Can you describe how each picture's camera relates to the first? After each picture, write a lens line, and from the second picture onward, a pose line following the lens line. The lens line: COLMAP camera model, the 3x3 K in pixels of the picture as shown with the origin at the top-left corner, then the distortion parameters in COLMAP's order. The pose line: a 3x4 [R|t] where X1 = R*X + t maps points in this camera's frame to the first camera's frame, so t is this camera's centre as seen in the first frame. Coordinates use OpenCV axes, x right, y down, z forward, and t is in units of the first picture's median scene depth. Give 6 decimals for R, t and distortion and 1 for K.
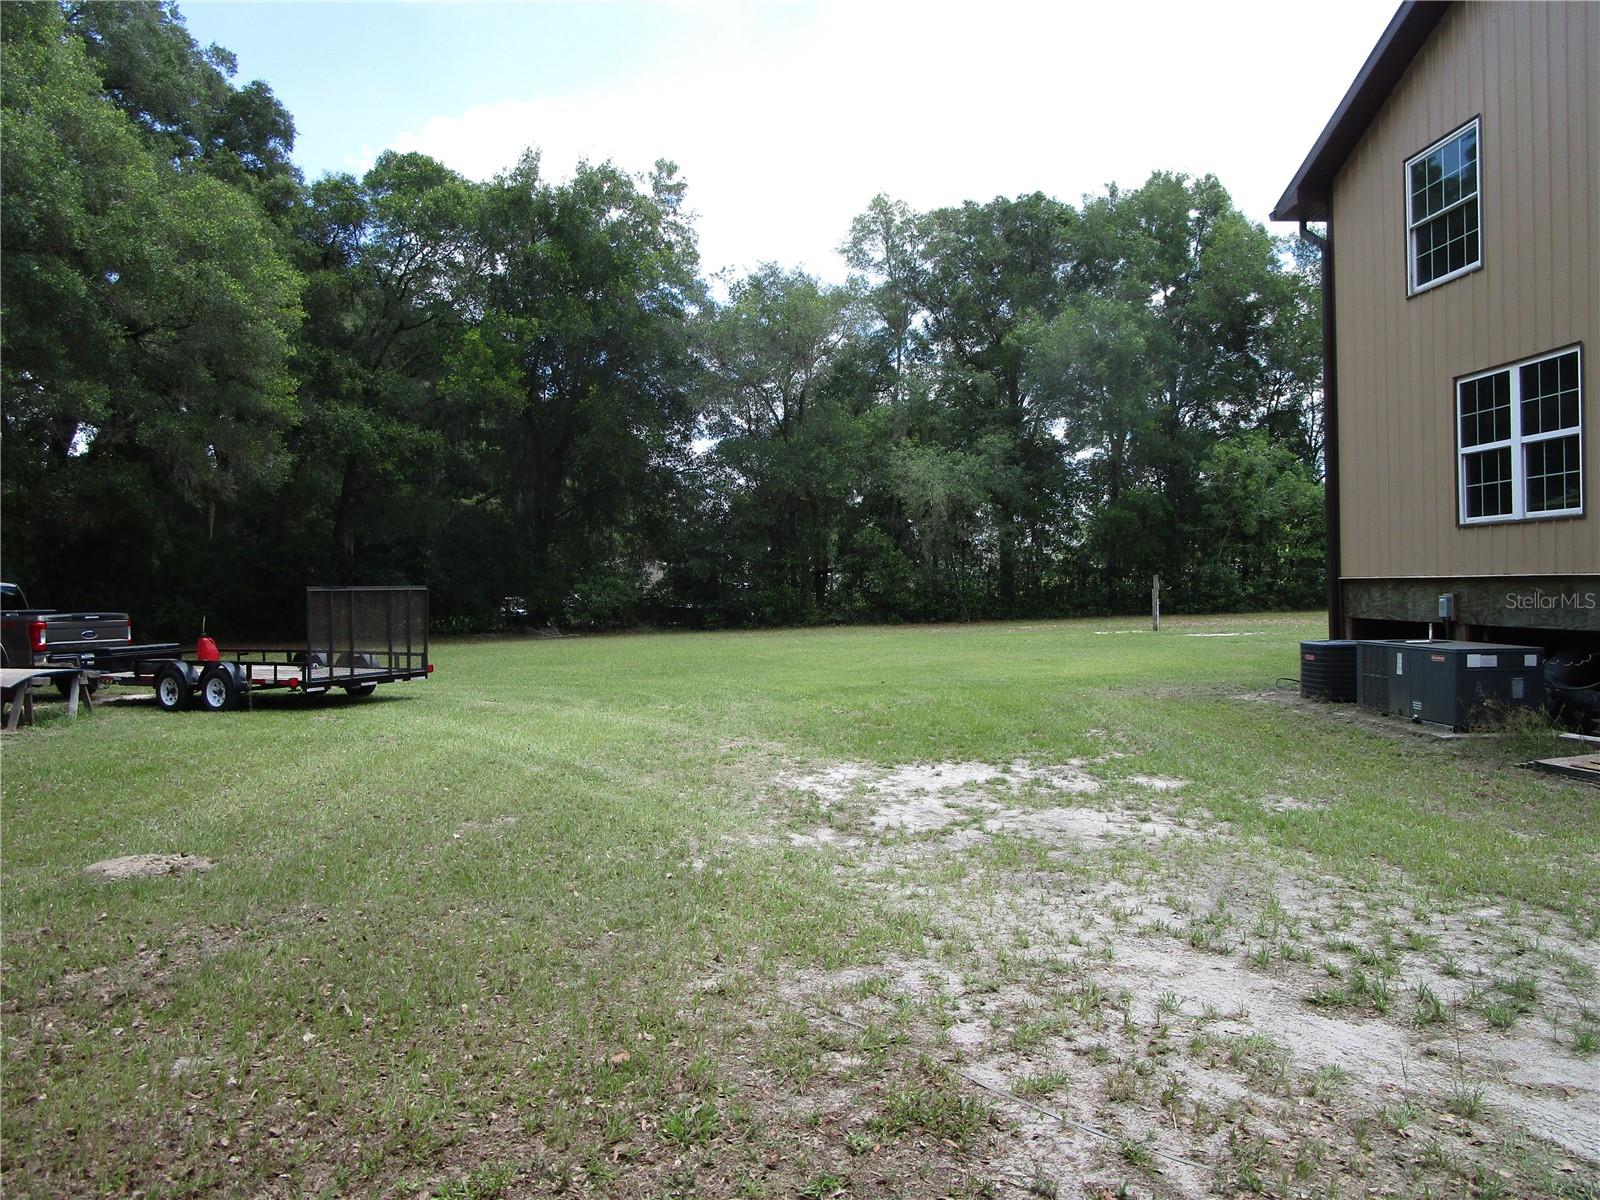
lens RADIAL K [[1145.0, 0, 800.0], [0, 1145.0, 600.0], [0, 0, 1]] dist [-0.020440, 0.007705]
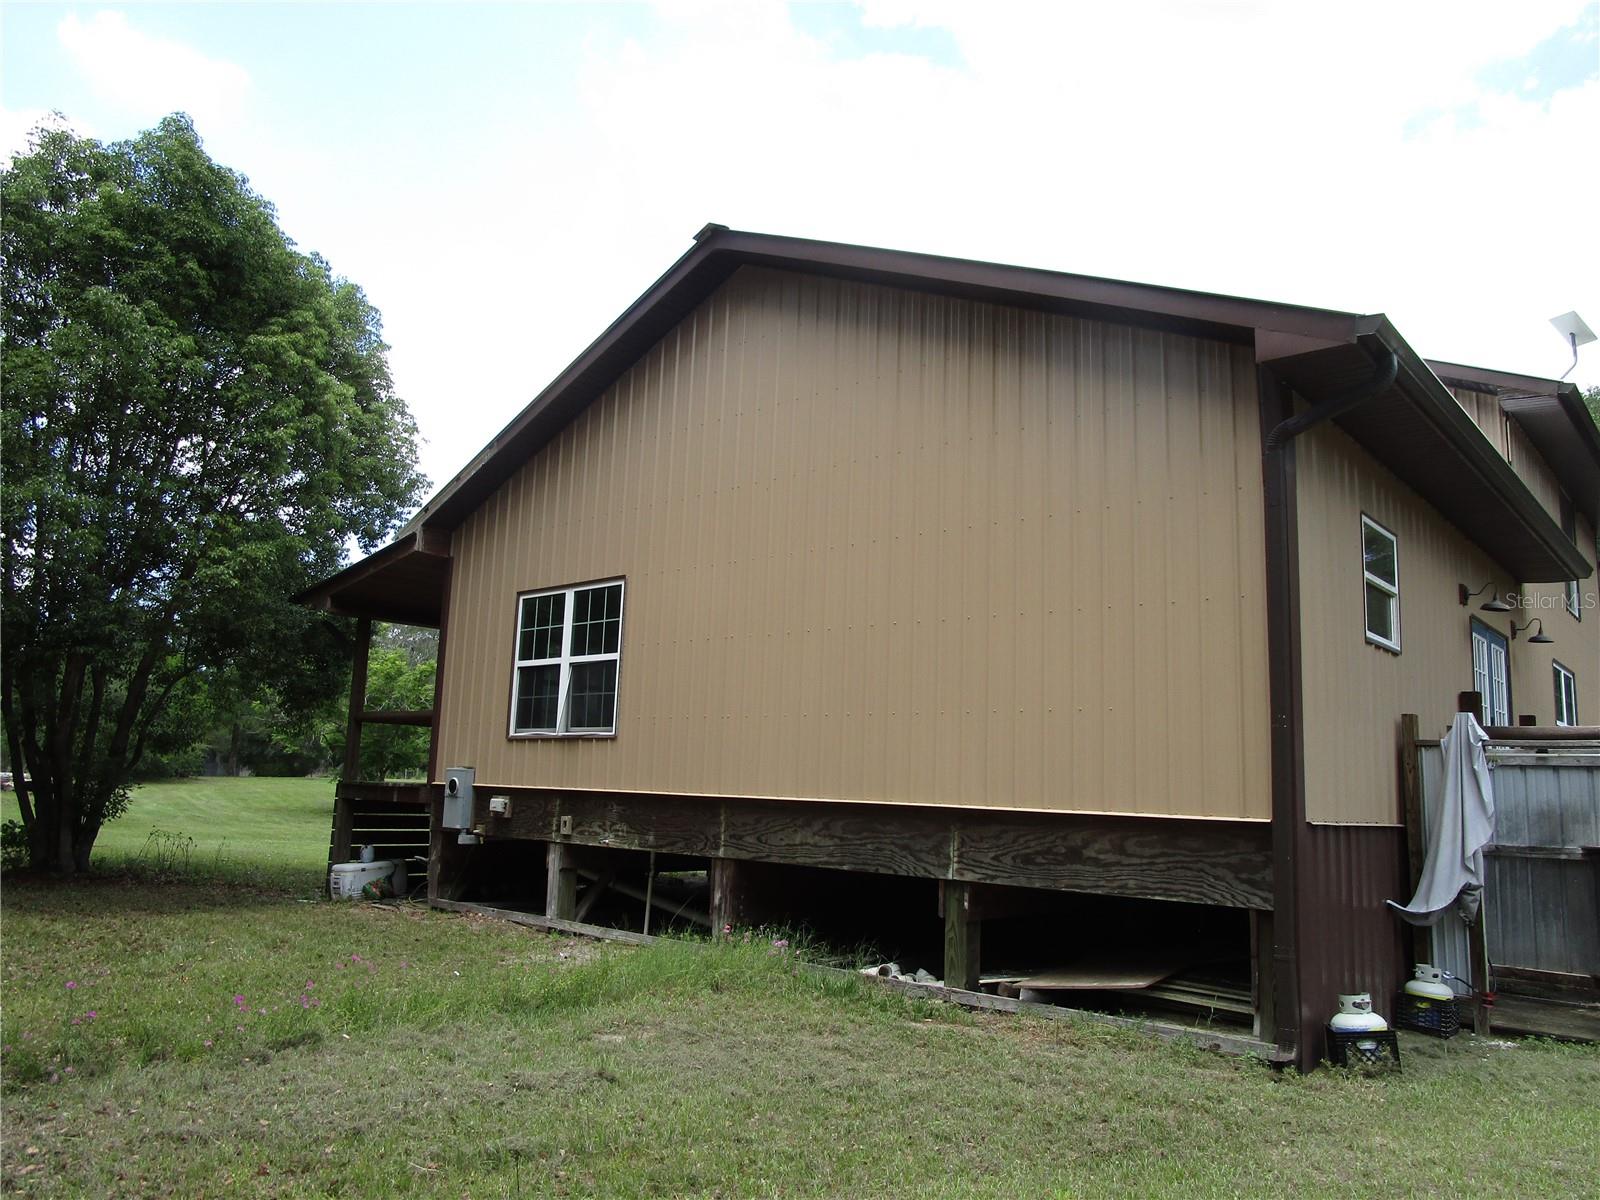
lens RADIAL K [[1136.2, 0, 816.5], [0, 1136.2, 606.3], [0, 0, 1]] dist [-0.042839, 0.005831]
pose [[0.701737, 0.162310, 0.693701, 0.059799], [-0.043627, 0.981665, -0.185554, -0.004846], [-0.711099, 0.099945, 0.695952, 0.103580]]
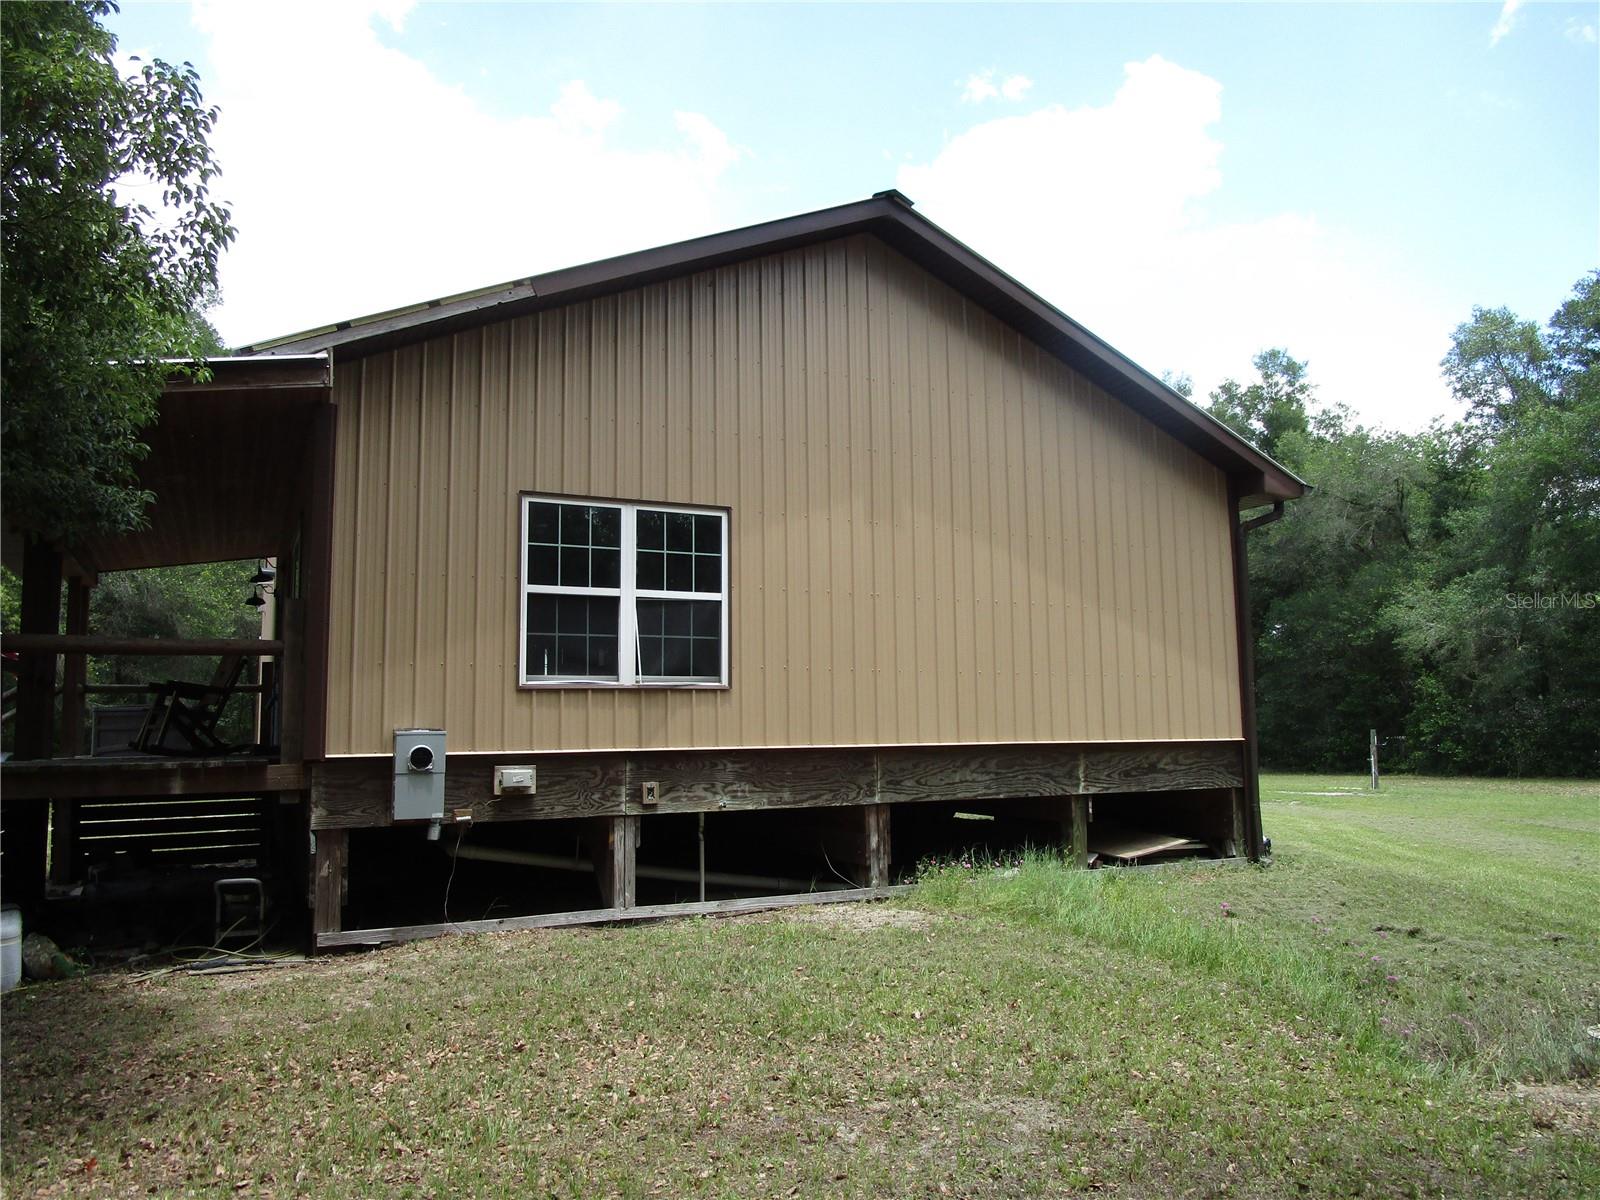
lens RADIAL K [[1131.9, 0, 802.2], [0, 1131.9, 590.8], [0, 0, 1]] dist [-0.032424, 0.011650]
pose [[-0.390356, 0.134175, 0.910834, -0.188881], [0.029028, 0.990625, -0.133488, -0.023779], [-0.920206, -0.025668, -0.390592, 1.186837]]
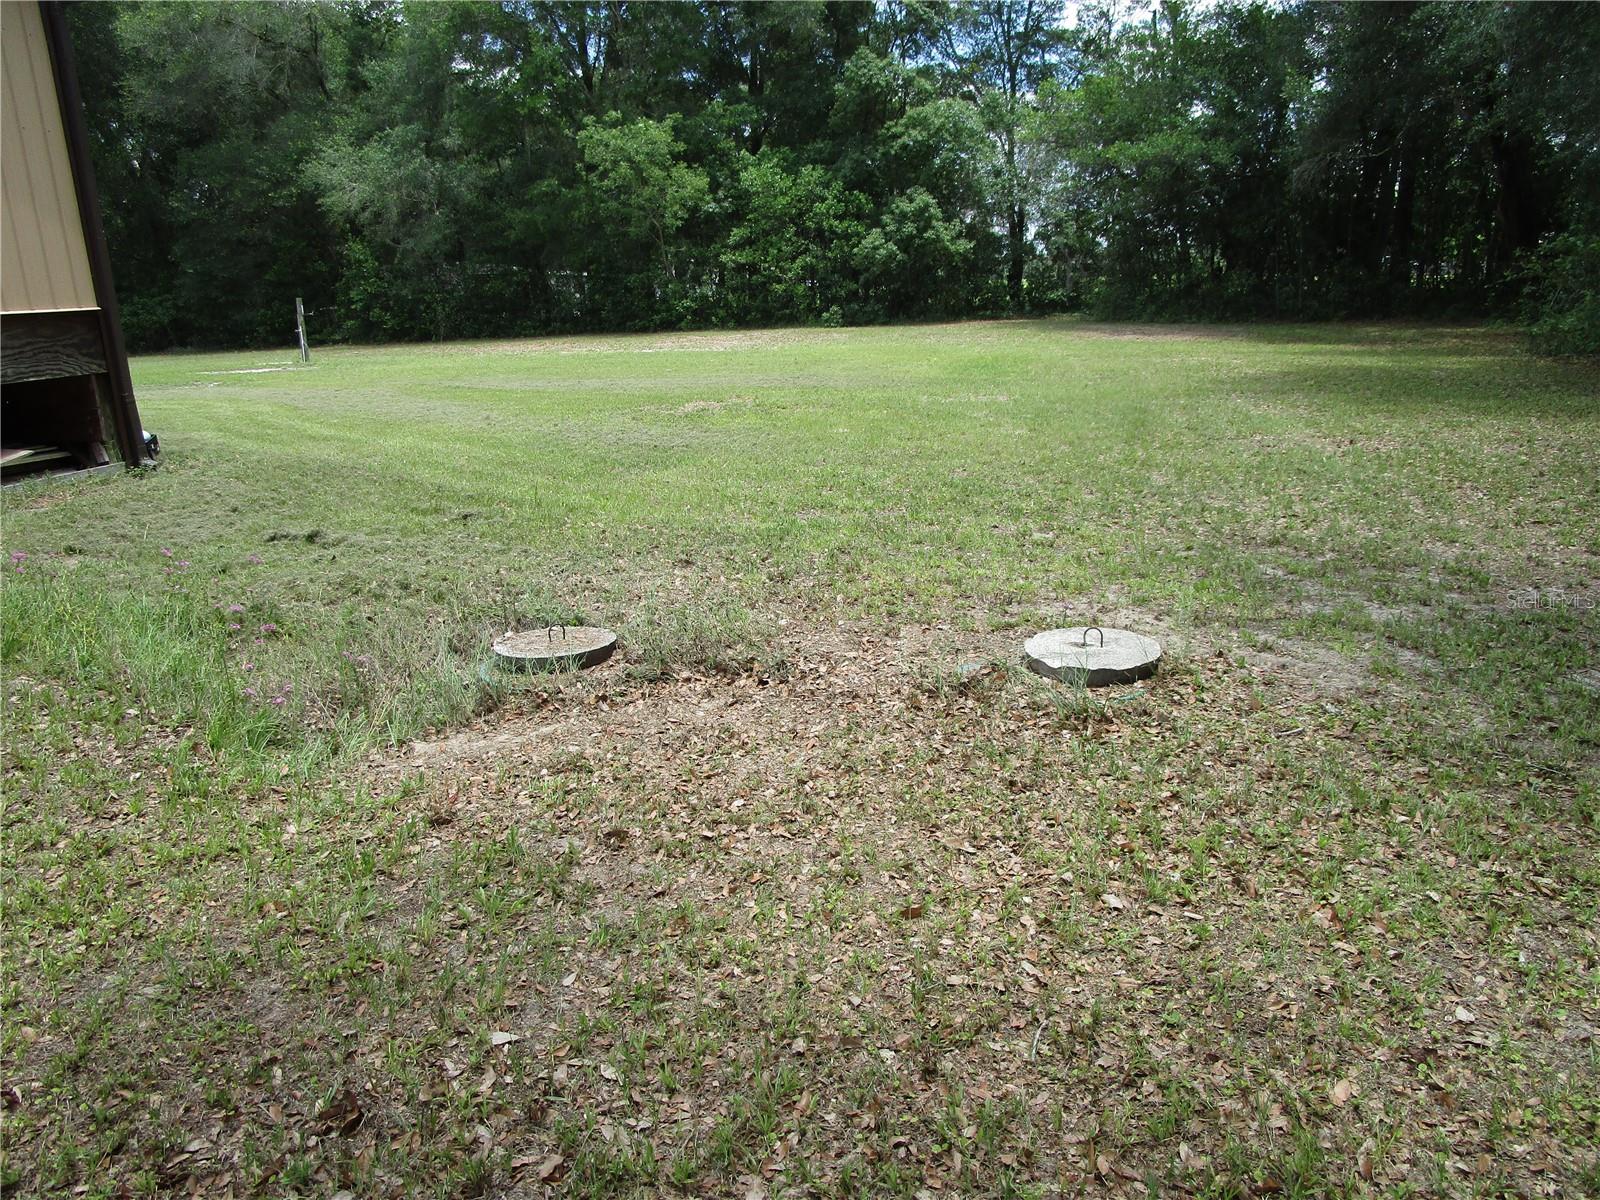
lens RADIAL K [[1131.9, 0, 802.2], [0, 1131.9, 590.8], [0, 0, 1]] dist [-0.032424, 0.011650]
pose [[-0.952449, -0.028953, 0.303319, -0.082802], [0.058414, 0.959660, 0.275028, -0.010855], [-0.299046, 0.279668, -0.912336, 1.009798]]
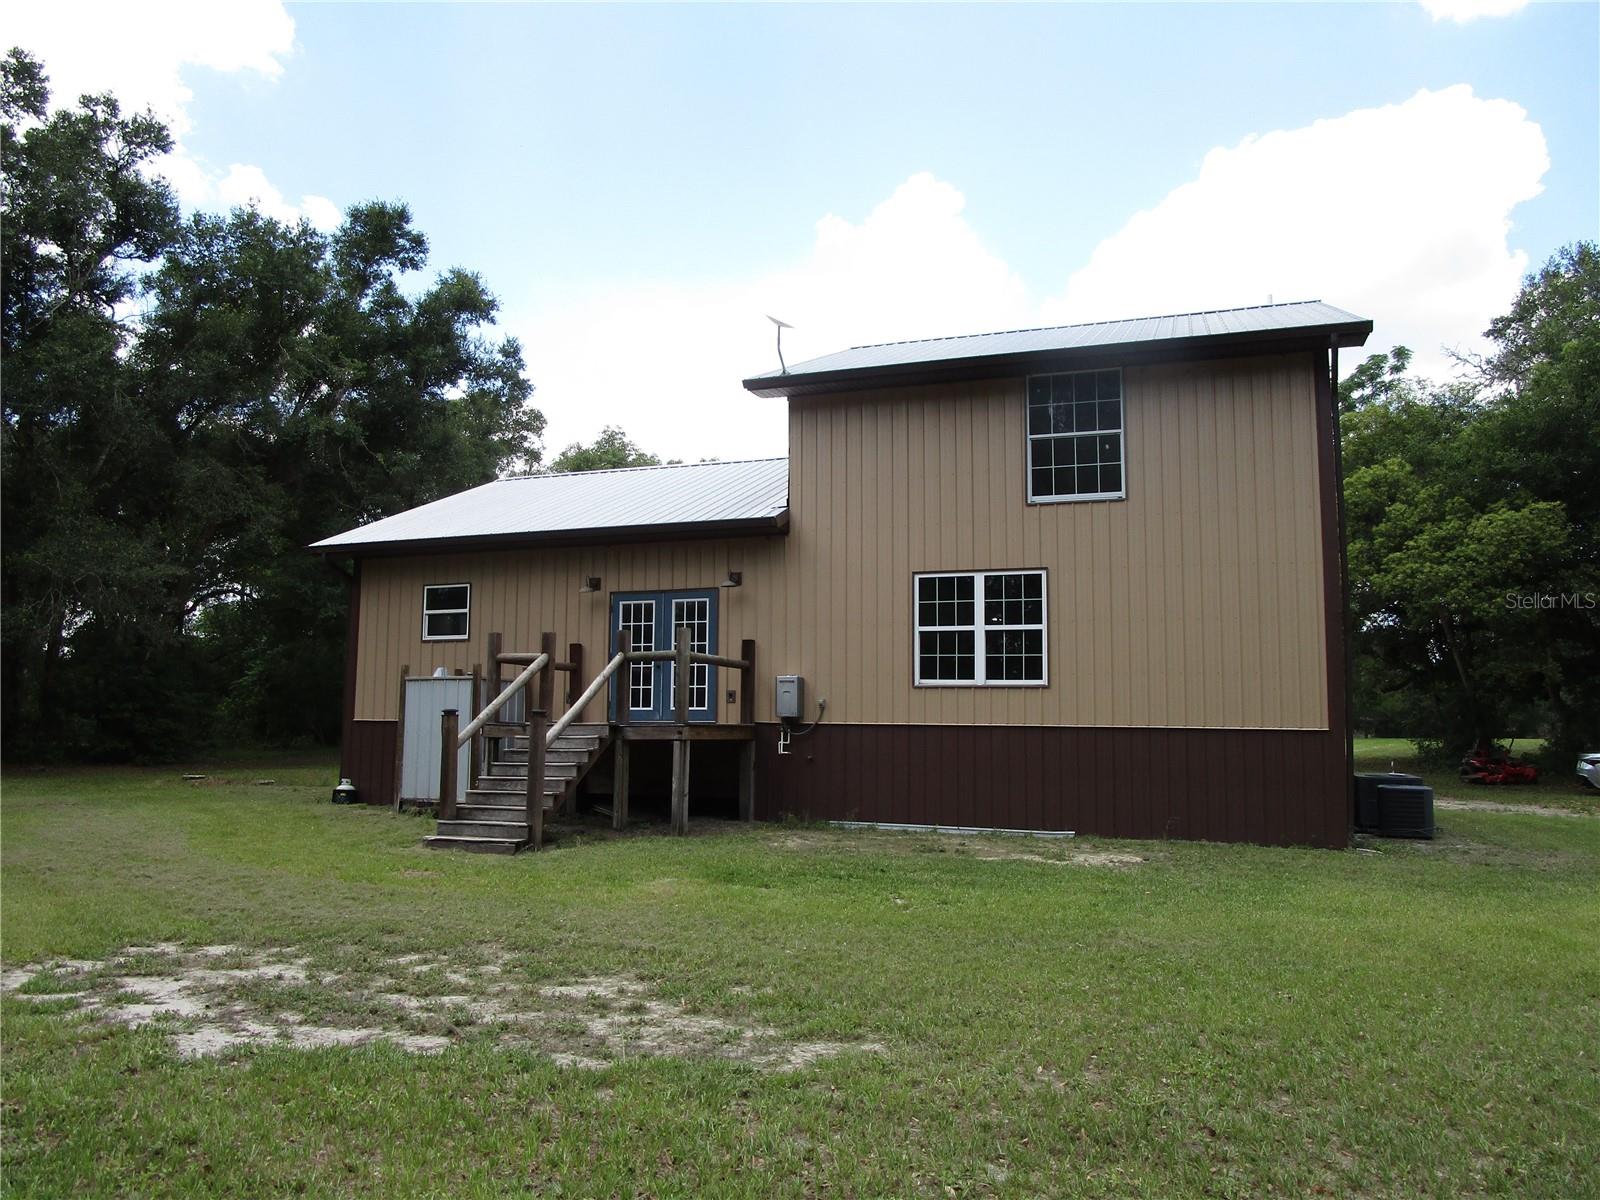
lens RADIAL K [[1145.0, 0, 800.0], [0, 1145.0, 600.0], [0, 0, 1]] dist [-0.020440, 0.007705]
pose [[0.382489, 0.114893, 0.916789, -0.716114], [-0.005338, 0.992497, -0.122153, -0.002246], [-0.923944, 0.041828, 0.380233, 0.658629]]
